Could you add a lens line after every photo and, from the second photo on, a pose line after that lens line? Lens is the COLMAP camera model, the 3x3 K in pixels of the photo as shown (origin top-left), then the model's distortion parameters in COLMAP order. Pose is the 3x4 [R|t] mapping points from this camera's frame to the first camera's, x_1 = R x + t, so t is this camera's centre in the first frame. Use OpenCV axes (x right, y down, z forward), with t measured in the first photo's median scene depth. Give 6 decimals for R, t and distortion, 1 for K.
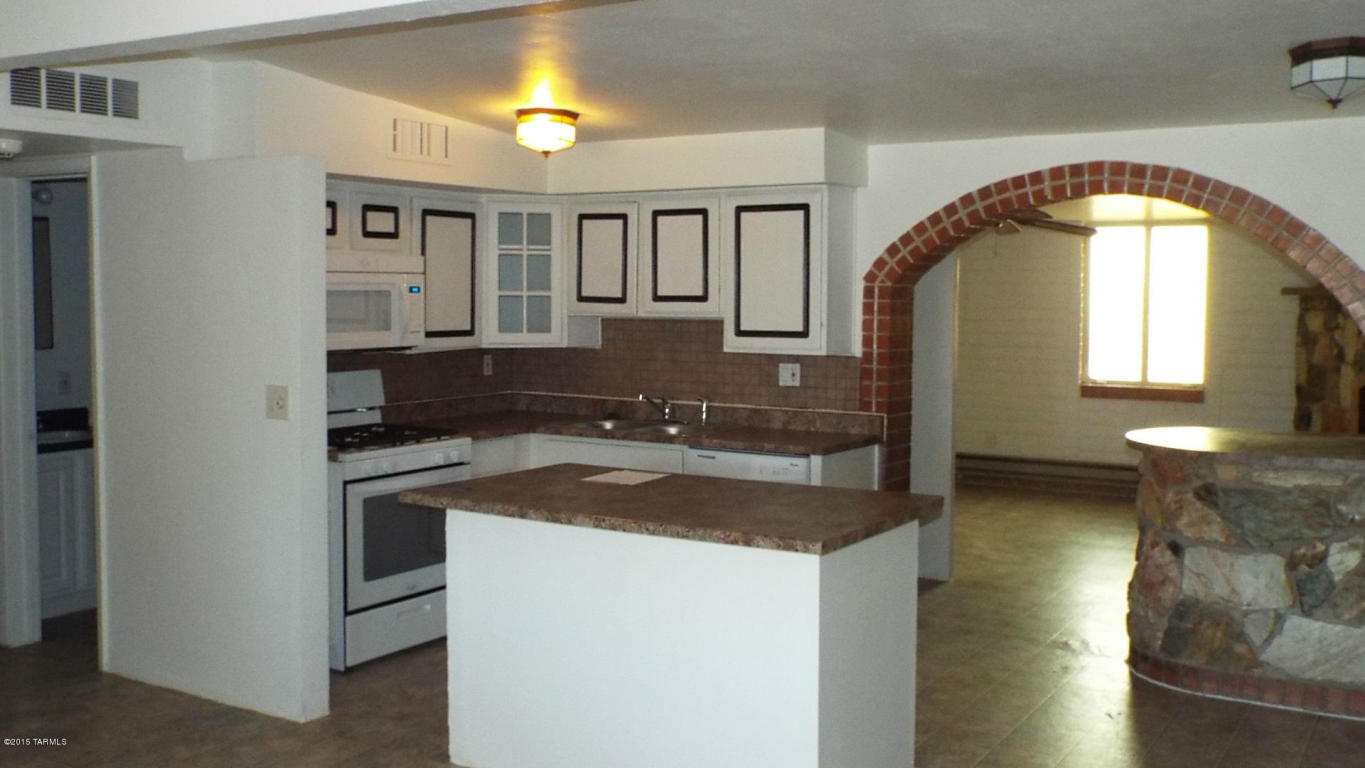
lens RADIAL K [[1331.3, 0, 682.0], [0, 1331.3, 384.9], [0, 0, 1]] dist [0.014678, 0.000000]
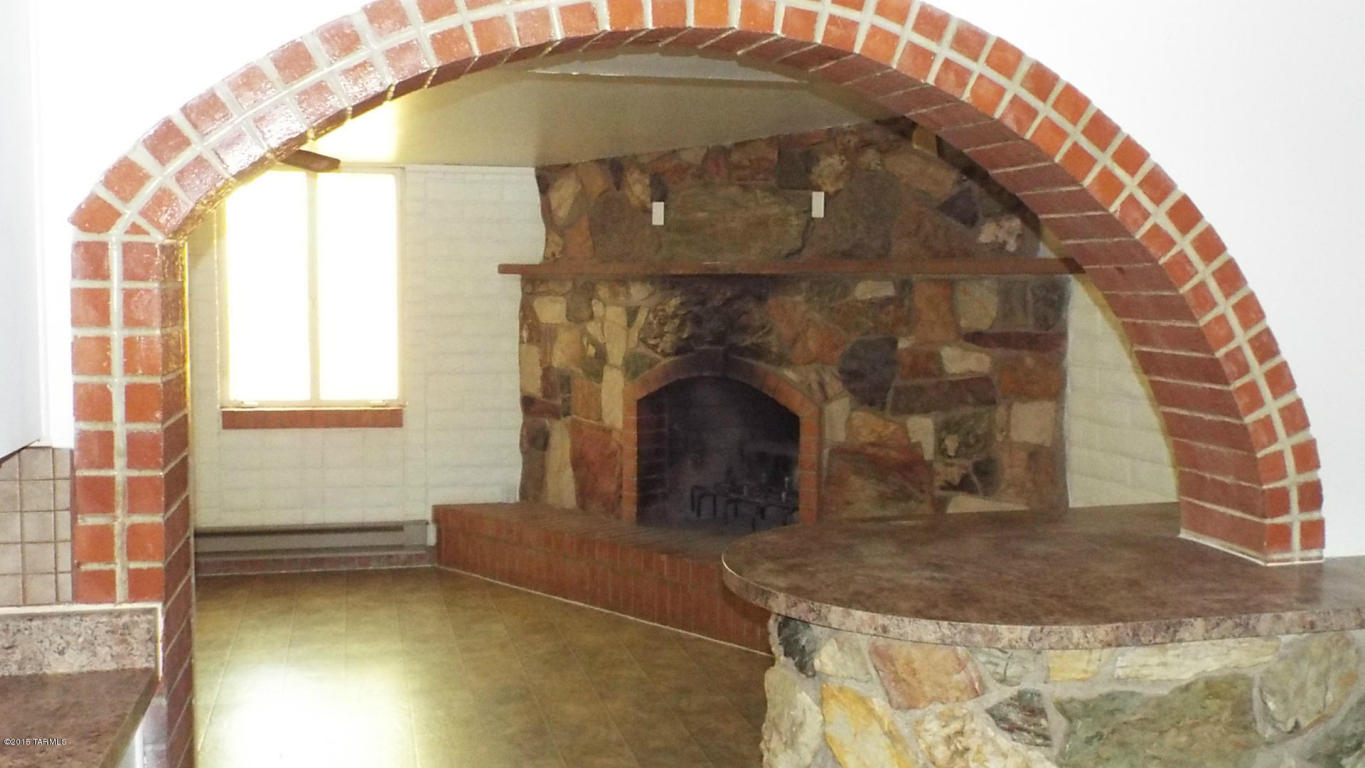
lens RADIAL K [[1331.3, 0, 683.1], [0, 1331.3, 382.8], [0, 0, 1]] dist [0.014678, 0.000000]
pose [[0.708993, -0.055398, 0.703036, 0.004271], [0.046221, 0.998417, 0.032061, -0.041577], [-0.703699, 0.009763, 0.710431, 0.643782]]
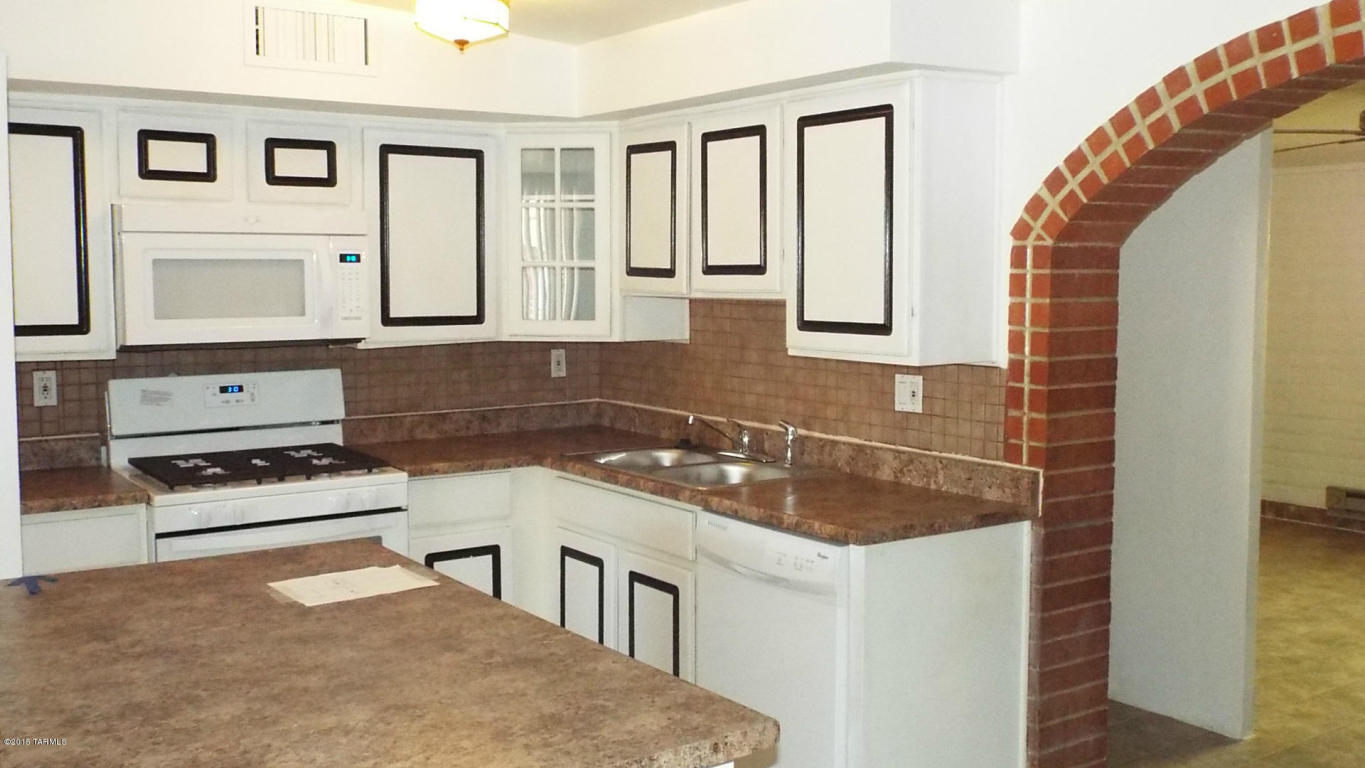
lens RADIAL K [[1331.3, 0, 683.7], [0, 1331.3, 381.7], [0, 0, 1]] dist [0.014678, 0.000000]
pose [[0.917216, 0.028636, -0.397361, 0.236847], [-0.023406, 0.999564, 0.018006, -0.022355], [0.397703, -0.007215, 0.917486, 0.410794]]
